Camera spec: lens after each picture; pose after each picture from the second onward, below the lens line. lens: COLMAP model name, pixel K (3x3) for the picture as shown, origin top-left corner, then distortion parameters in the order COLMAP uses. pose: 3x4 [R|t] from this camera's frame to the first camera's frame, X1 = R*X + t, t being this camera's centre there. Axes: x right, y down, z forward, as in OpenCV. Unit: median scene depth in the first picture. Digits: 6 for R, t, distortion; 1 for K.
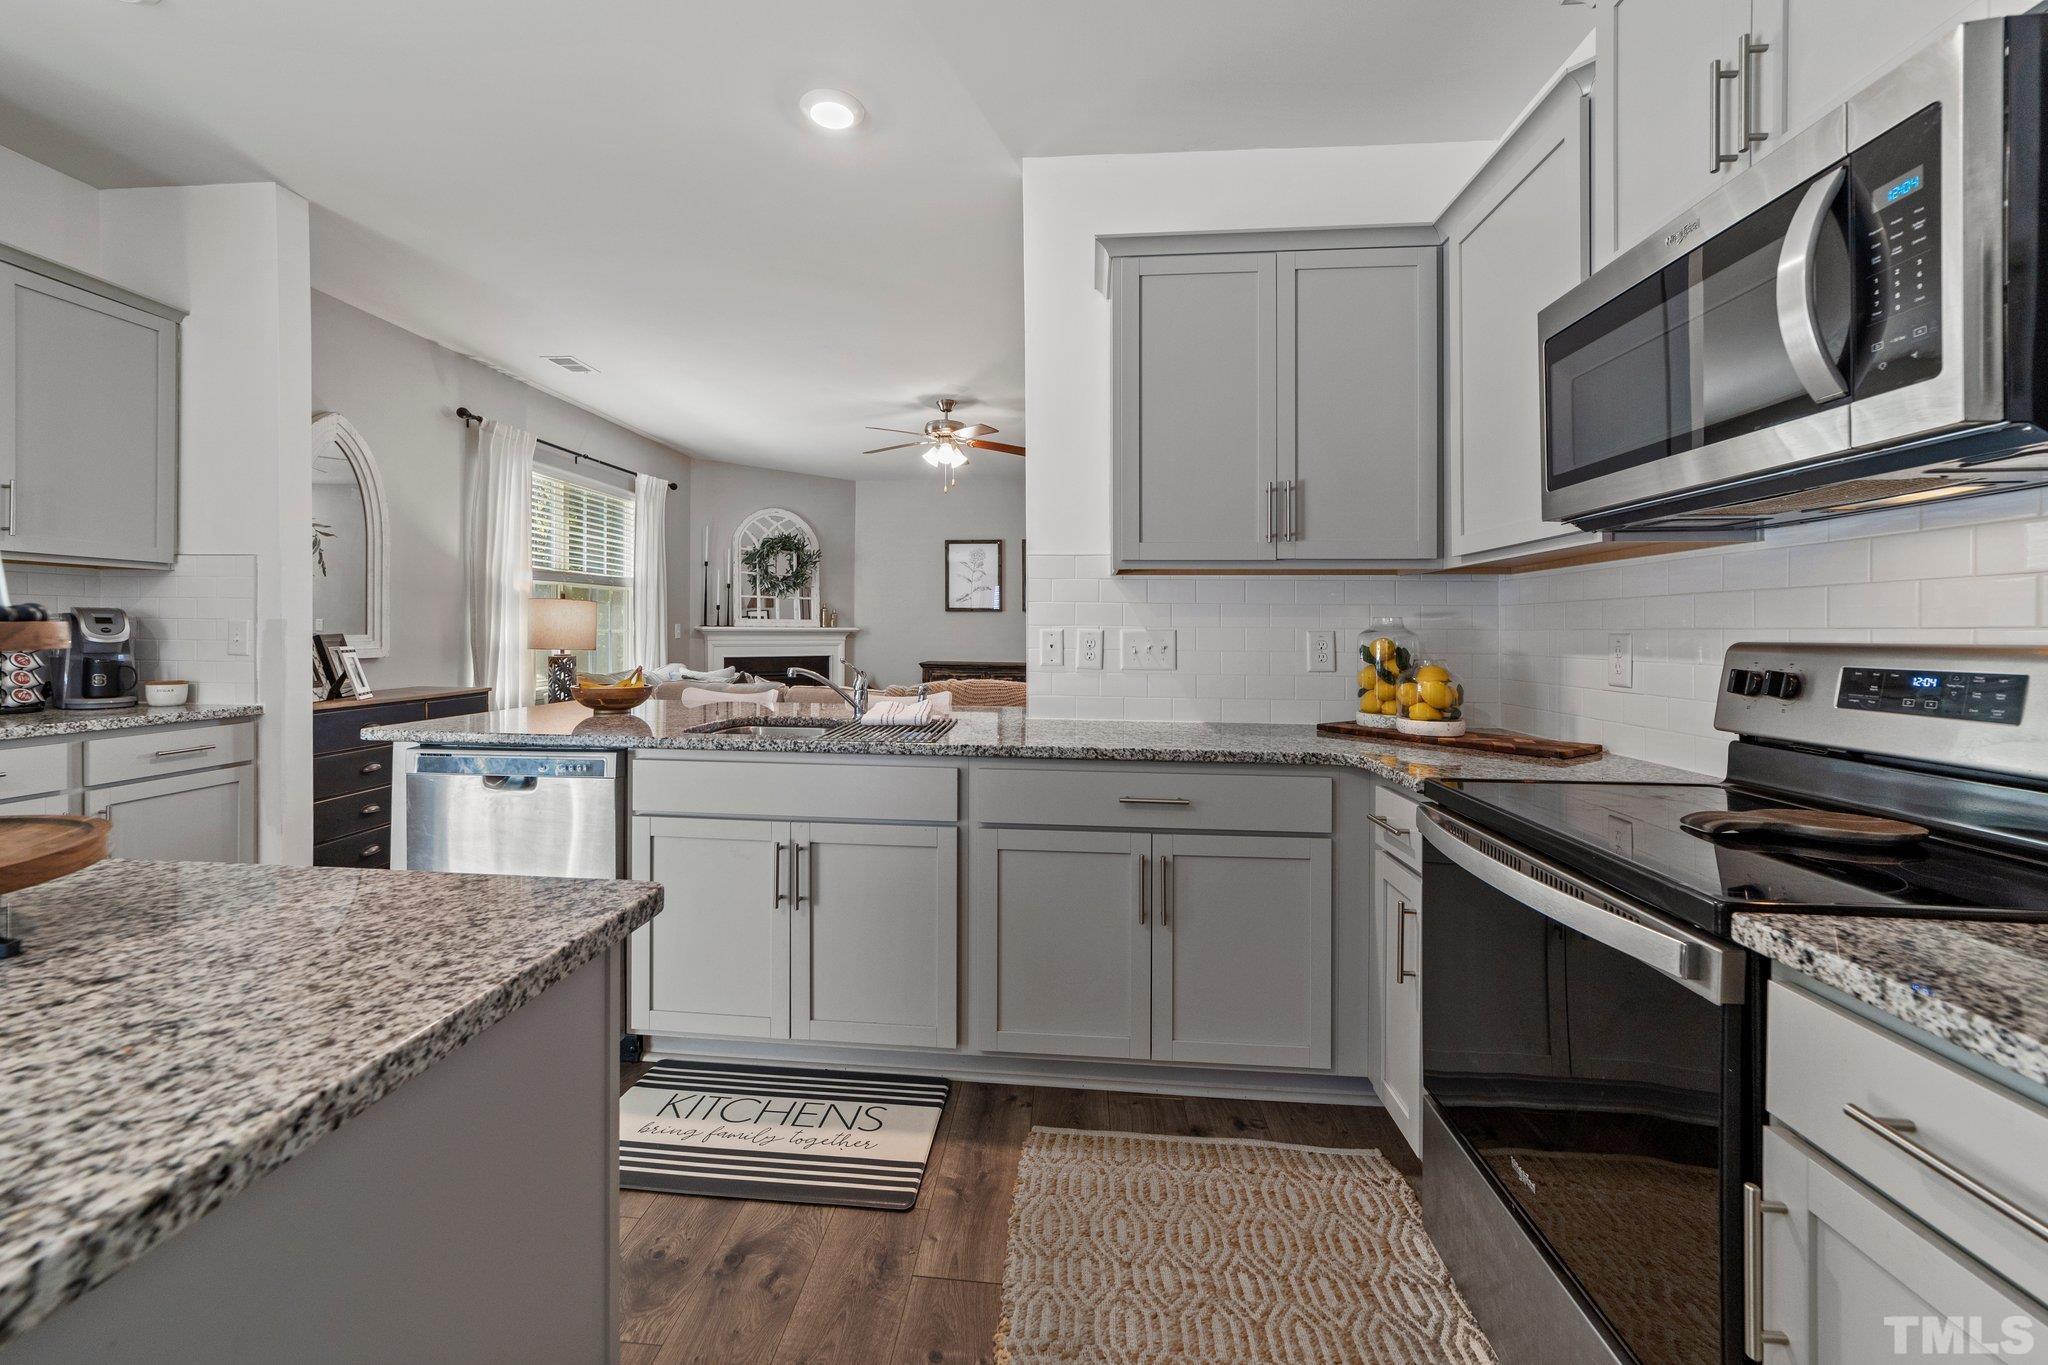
lens RADIAL K [[802.1, 0, 972.2], [0, 802.1, 637.6], [0, 0, 1]] dist [0.002588, 0.001410]
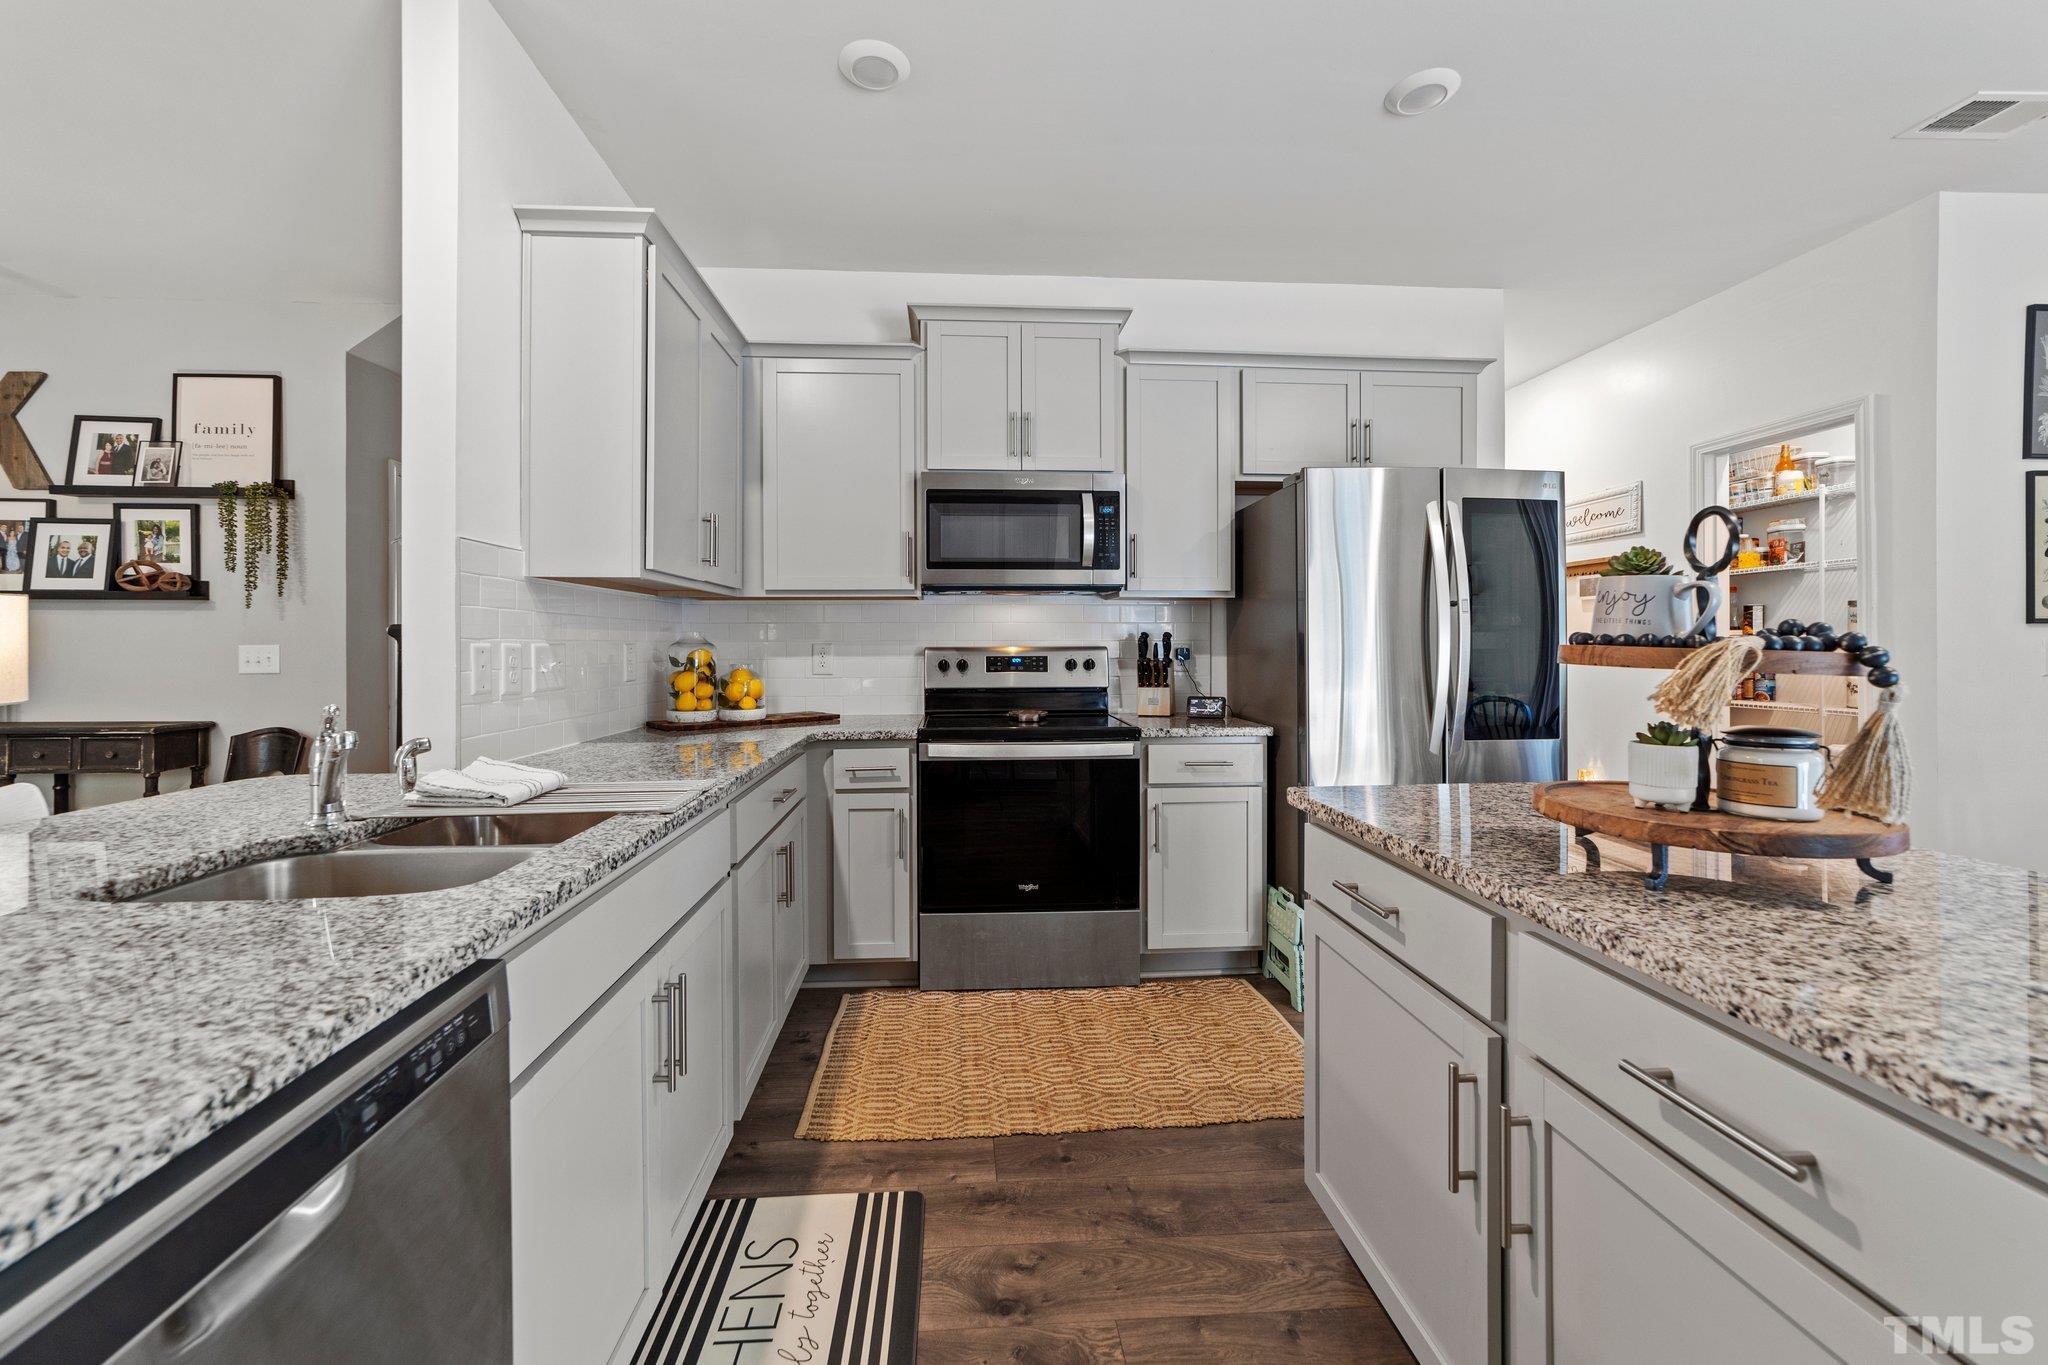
lens RADIAL K [[802.1, 0, 1016.7], [0, 802.1, 650.7], [0, 0, 1]] dist [0.002588, 0.001410]
pose [[-0.153500, -0.017656, 0.987991, -0.922976], [0.009165, 0.999772, 0.019290, -0.019183], [-0.988106, 0.012016, -0.153303, 0.843658]]
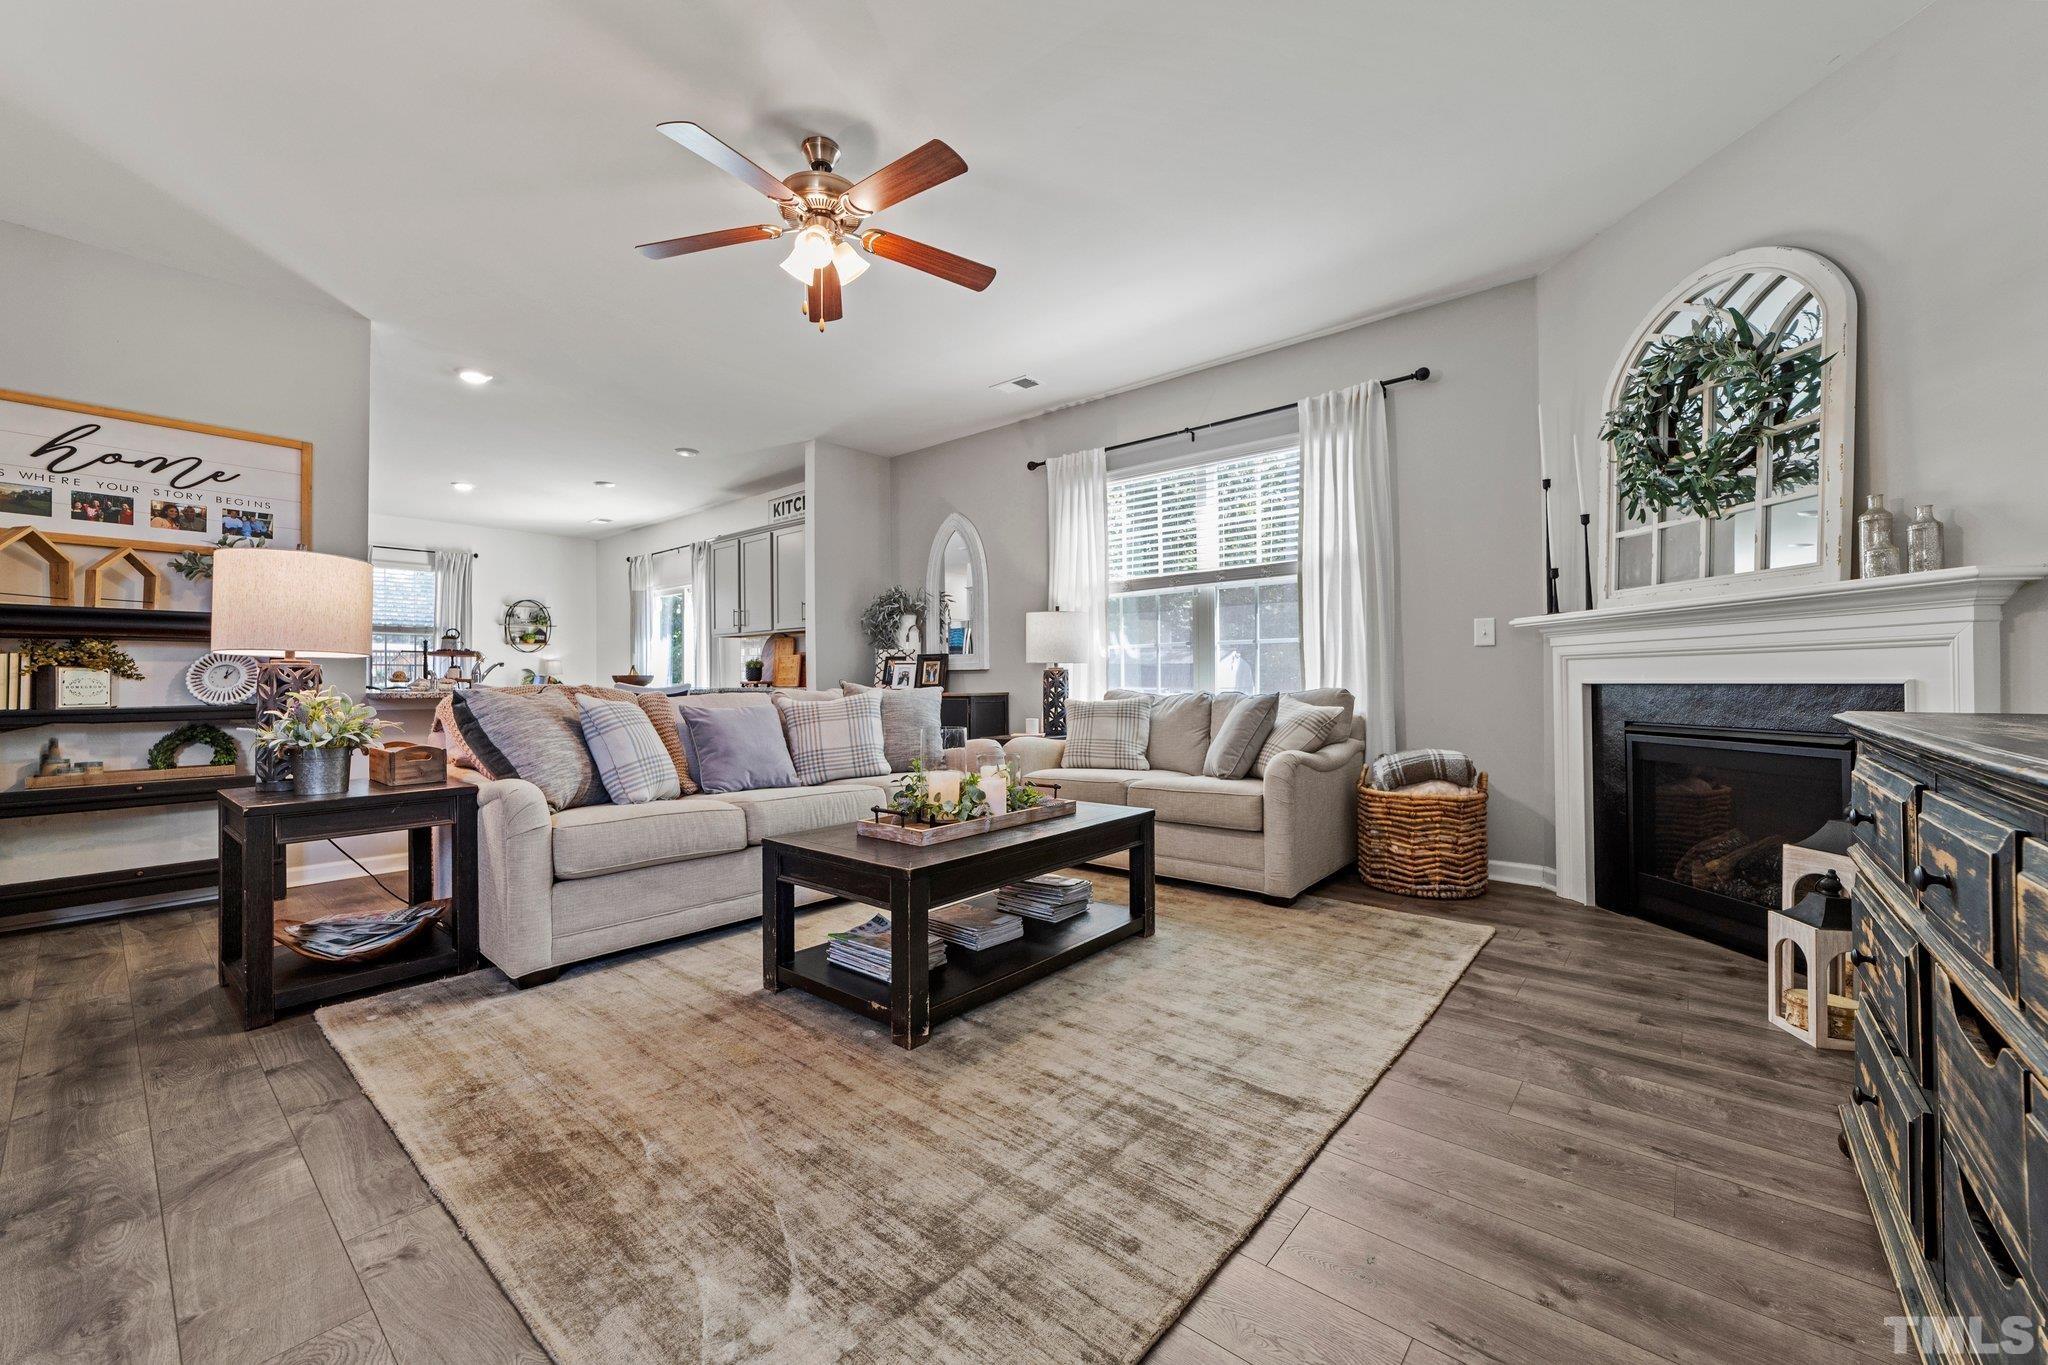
lens RADIAL K [[802.1, 0, 1028.8], [0, 802.1, 676.6], [0, 0, 1]] dist [0.002588, 0.001410]
pose [[-0.576609, -0.012957, -0.816917, 0.765850], [-0.009514, 0.999913, -0.009144, 0.093827], [0.816964, 0.002500, -0.576683, 3.912908]]
